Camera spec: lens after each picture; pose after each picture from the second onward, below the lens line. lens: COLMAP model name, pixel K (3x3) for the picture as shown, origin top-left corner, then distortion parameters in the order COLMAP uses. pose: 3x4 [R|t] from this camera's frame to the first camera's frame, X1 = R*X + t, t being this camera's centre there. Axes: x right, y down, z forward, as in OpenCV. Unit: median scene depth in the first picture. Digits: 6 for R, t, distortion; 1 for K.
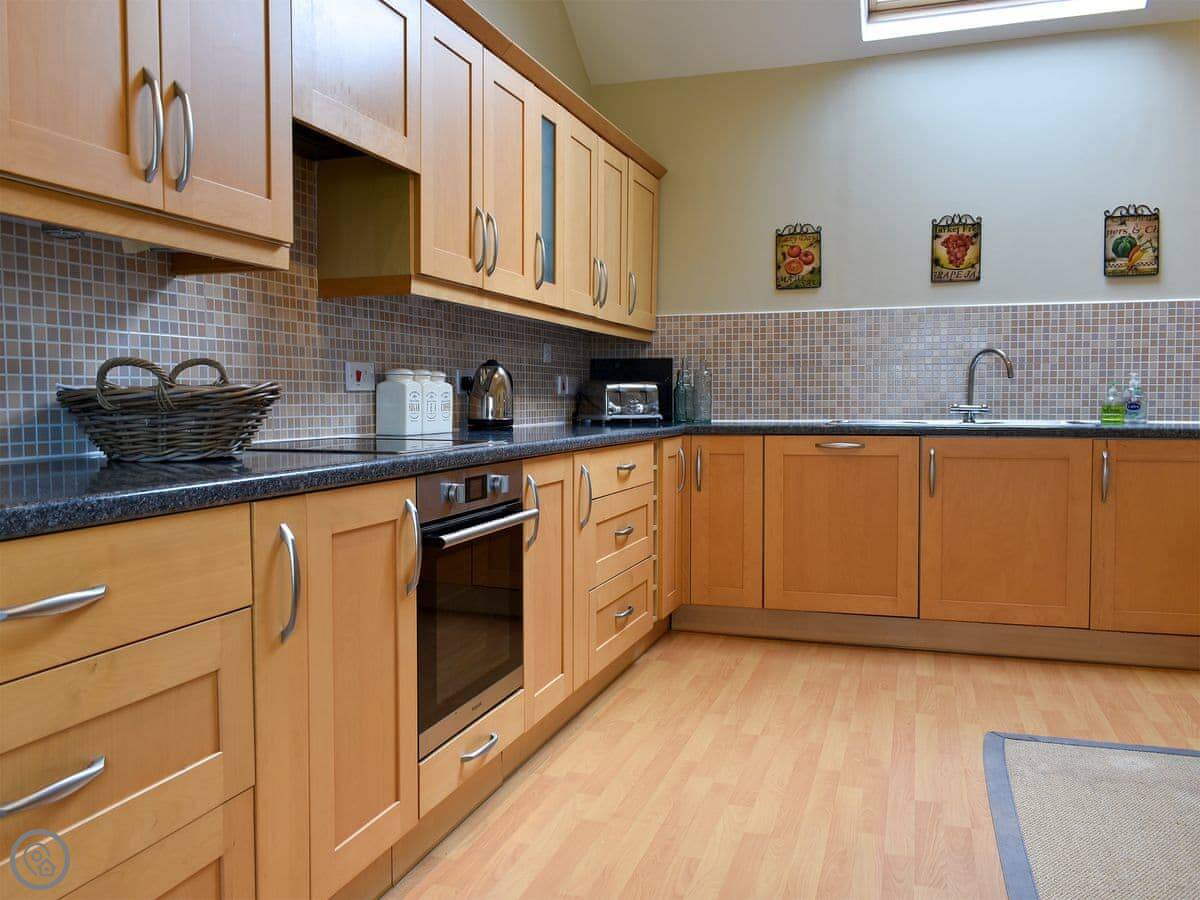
lens RADIAL K [[1042.0, 0, 487.8], [0, 1042.0, 456.6], [0, 0, 1]] dist [-0.020962, -0.047817]
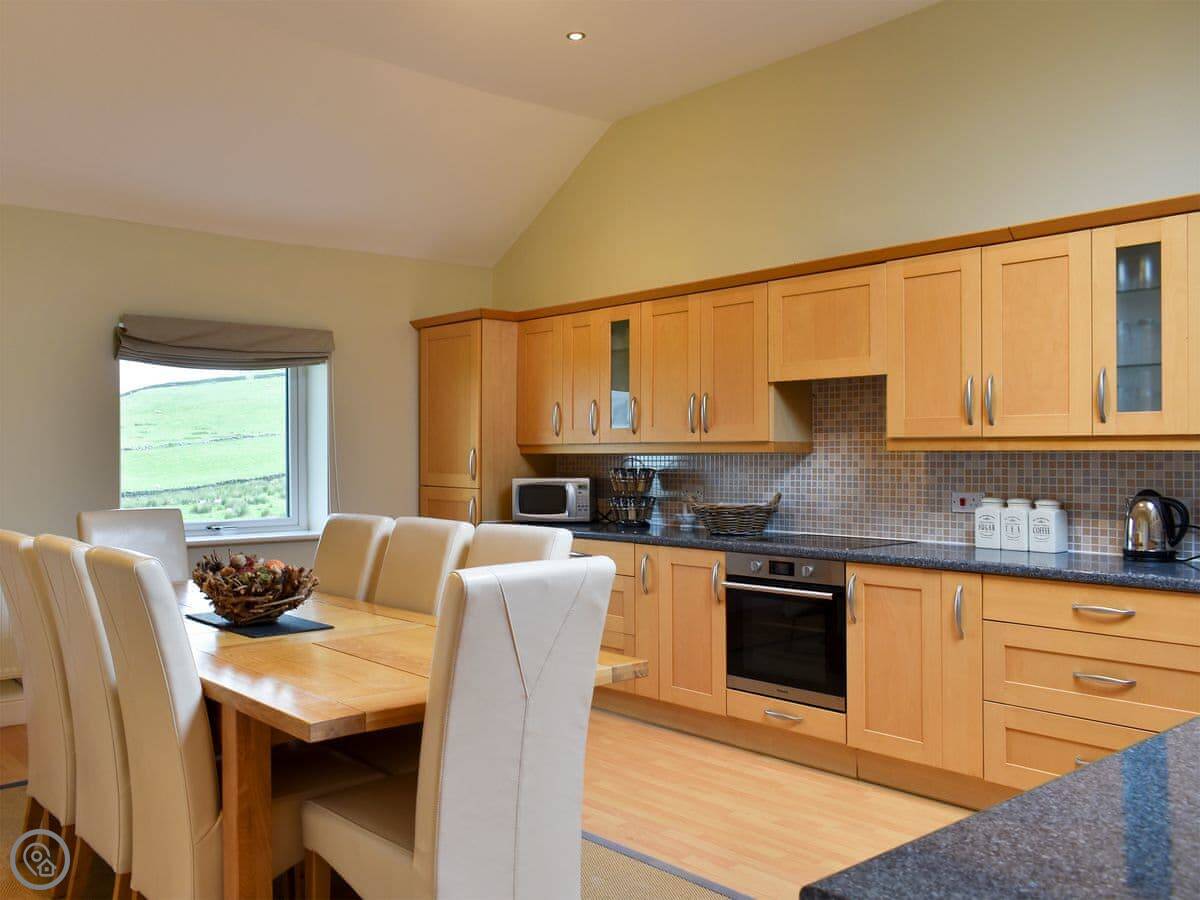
lens RADIAL K [[1042.0, 0, 594.9], [0, 1042.0, 452.0], [0, 0, 1]] dist [-0.020962, -0.047817]
pose [[-0.433414, -0.001768, -0.901193, 0.962617], [-0.048655, 0.998585, 0.021440, -0.106228], [0.899881, 0.053140, -0.432887, 0.811516]]
